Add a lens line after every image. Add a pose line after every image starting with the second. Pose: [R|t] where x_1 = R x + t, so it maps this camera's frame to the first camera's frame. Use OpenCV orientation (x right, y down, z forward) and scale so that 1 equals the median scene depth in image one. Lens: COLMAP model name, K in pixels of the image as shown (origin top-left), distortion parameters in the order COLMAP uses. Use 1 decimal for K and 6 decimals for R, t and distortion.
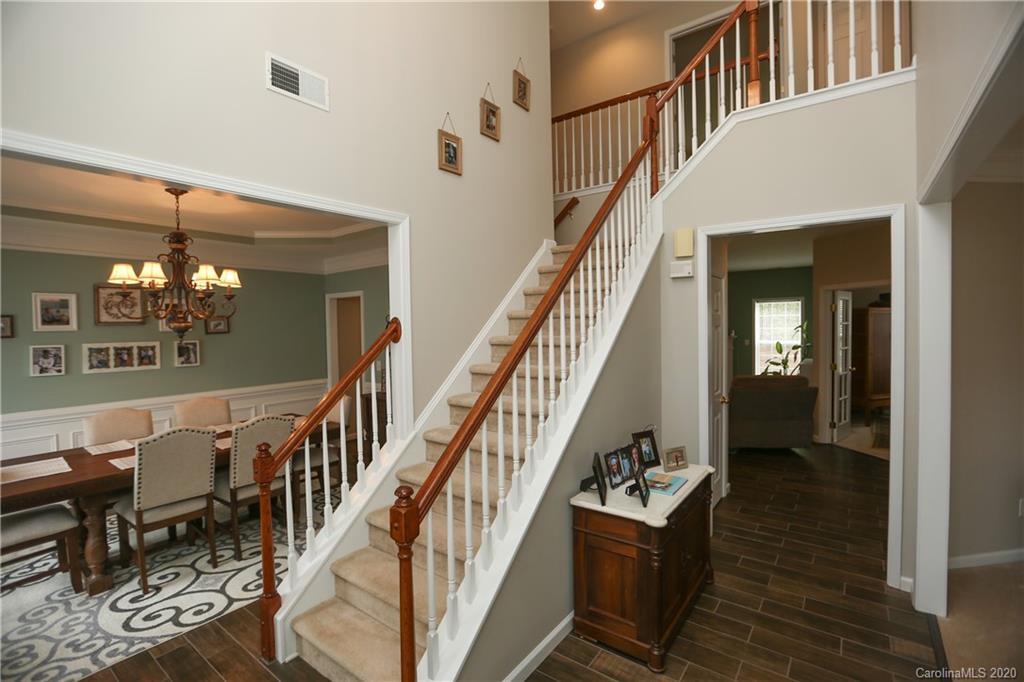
lens RADIAL K [[474.1, 0, 515.1], [0, 474.1, 337.5], [0, 0, 1]] dist [-0.035878, 0.007150]
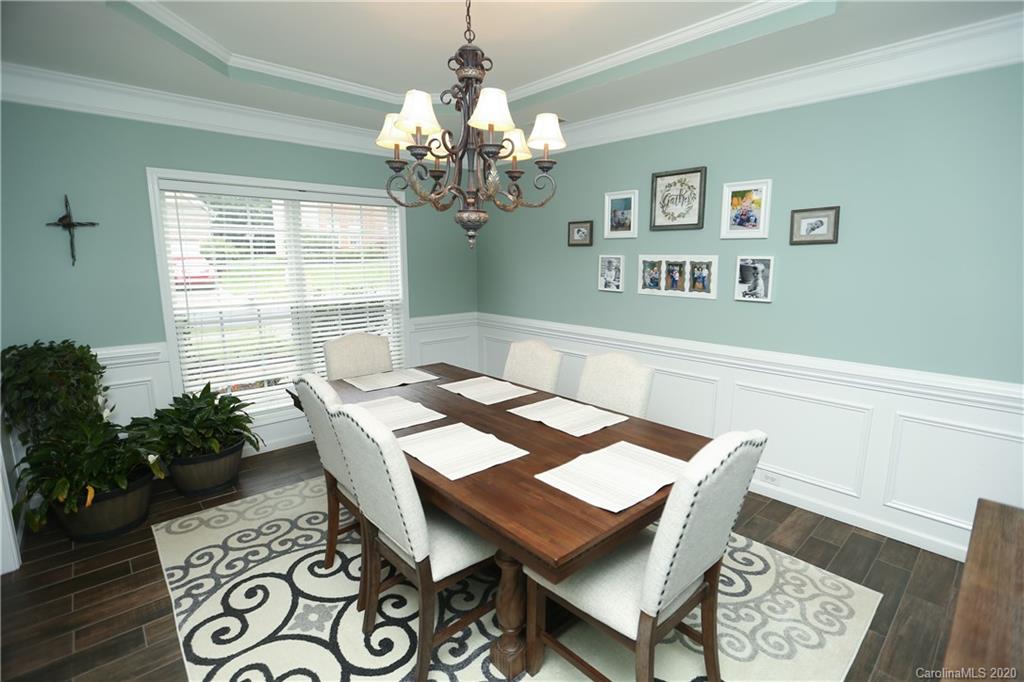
lens RADIAL K [[474.1, 0, 517.3], [0, 474.1, 348.8], [0, 0, 1]] dist [-0.035878, 0.007150]
pose [[-0.159902, 0.206927, -0.965201, -0.096187], [-0.026924, 0.976504, 0.213811, 0.003380], [0.986766, 0.060176, -0.150574, 0.907437]]
